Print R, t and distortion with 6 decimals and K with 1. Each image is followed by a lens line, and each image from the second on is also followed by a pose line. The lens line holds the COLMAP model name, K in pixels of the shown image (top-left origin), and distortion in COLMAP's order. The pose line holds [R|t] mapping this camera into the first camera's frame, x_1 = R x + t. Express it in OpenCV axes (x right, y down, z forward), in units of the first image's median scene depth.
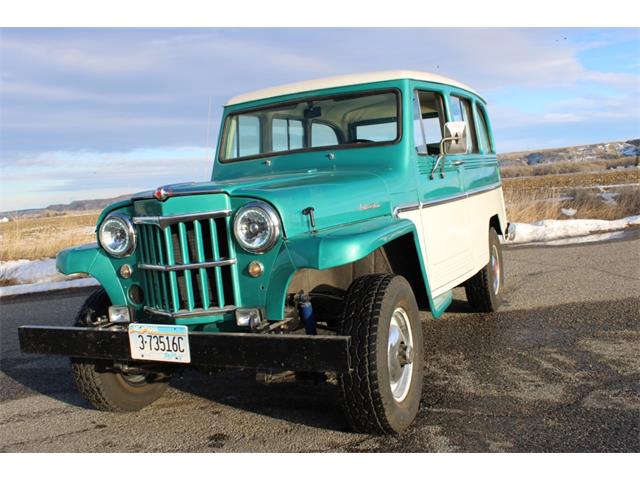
lens RADIAL K [[746.7, 0, 320.0], [0, 746.7, 240.0], [0, 0, 1]] dist [-0.039048, 0.015647]
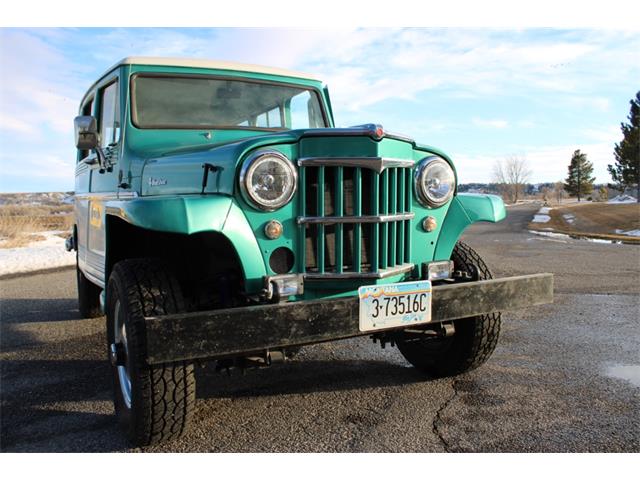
lens RADIAL K [[573.9, 0, 320.0], [0, 573.9, 240.0], [0, 0, 1]] dist [-0.076101, 0.014729]
pose [[0.511757, 0.025503, 0.858751, -0.803294], [0.047521, 0.997189, -0.057933, 0.096124], [-0.857815, 0.070456, 0.509107, 0.725213]]
